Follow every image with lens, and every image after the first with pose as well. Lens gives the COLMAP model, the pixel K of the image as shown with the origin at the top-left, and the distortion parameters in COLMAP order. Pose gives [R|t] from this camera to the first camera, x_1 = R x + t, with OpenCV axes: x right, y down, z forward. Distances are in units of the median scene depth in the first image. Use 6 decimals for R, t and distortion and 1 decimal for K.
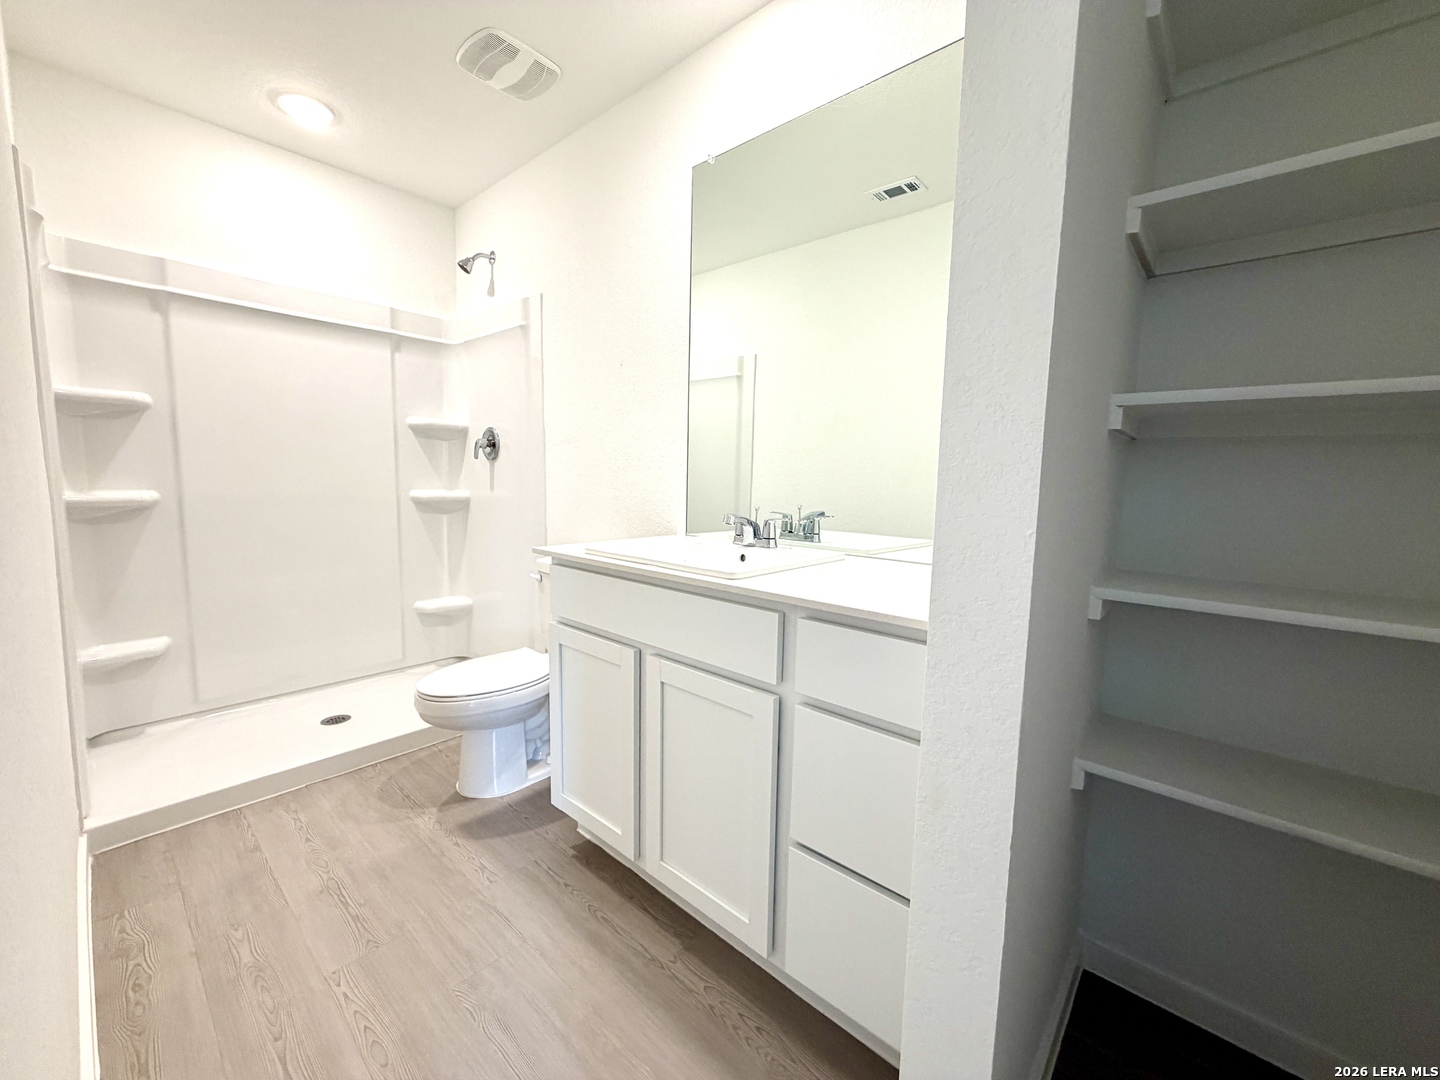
lens RADIAL K [[574.2, 0, 711.4], [0, 574.2, 543.2], [0, 0, 1]] dist [0.000069, -0.000005]
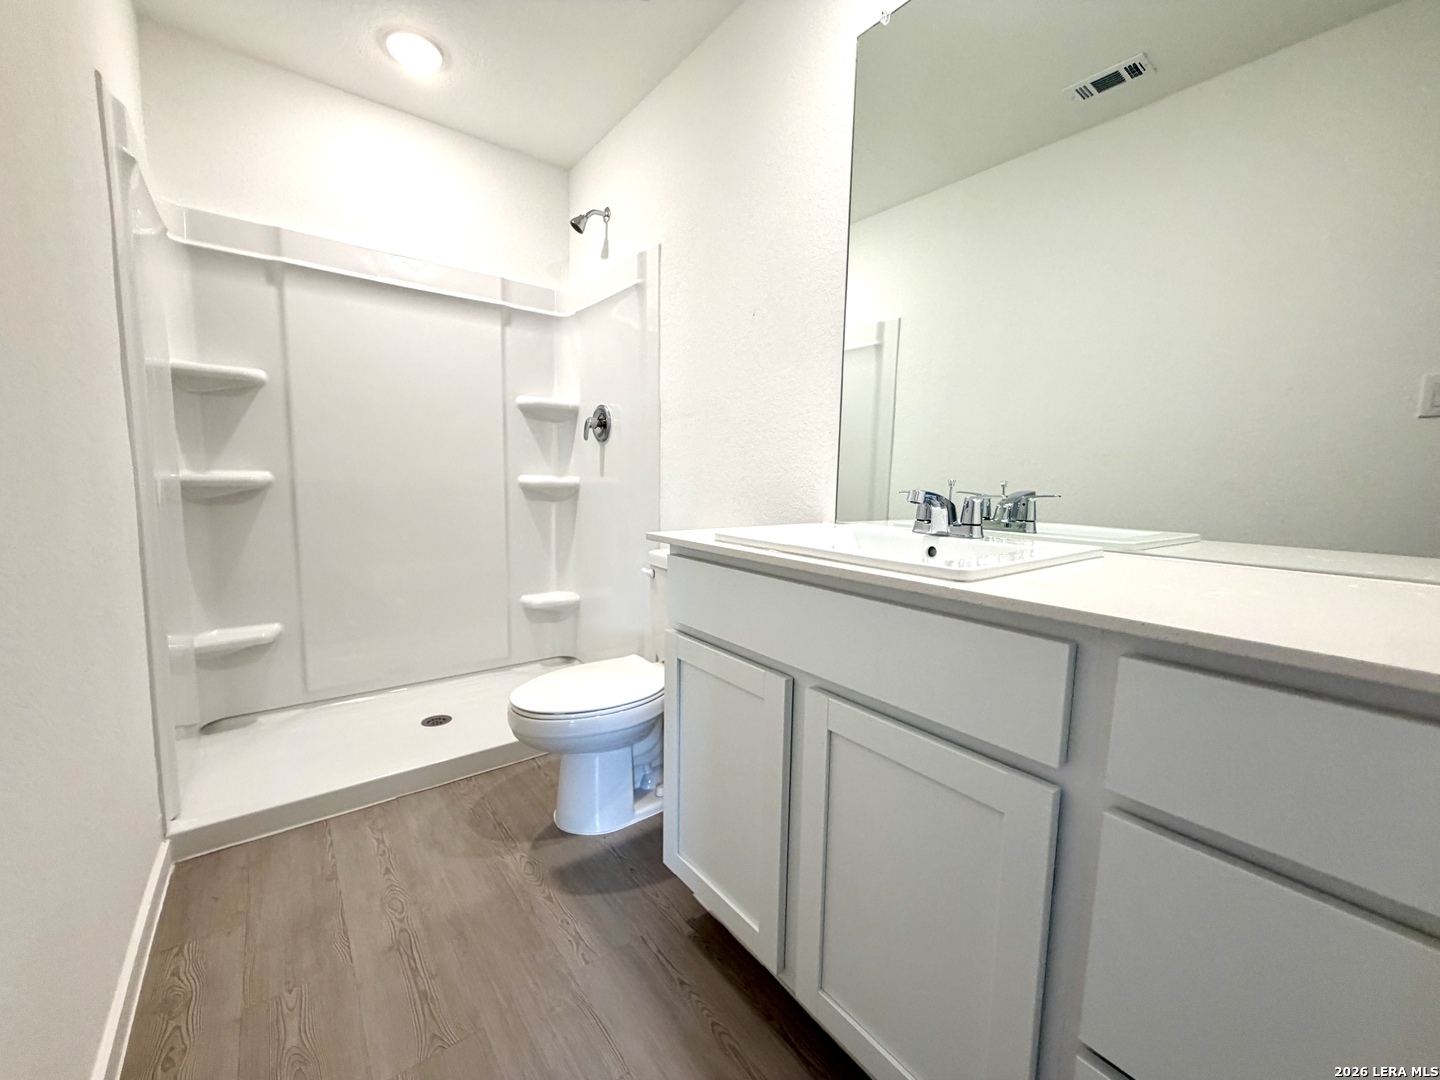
lens RADIAL K [[574.2, 0, 705.6], [0, 574.2, 539.7], [0, 0, 1]] dist [0.000069, -0.000005]
pose [[0.981585, 0.016354, -0.190324, -0.071560], [-0.017684, 0.999830, -0.005292, 0.016446], [0.190205, 0.008560, 0.981707, 0.214052]]
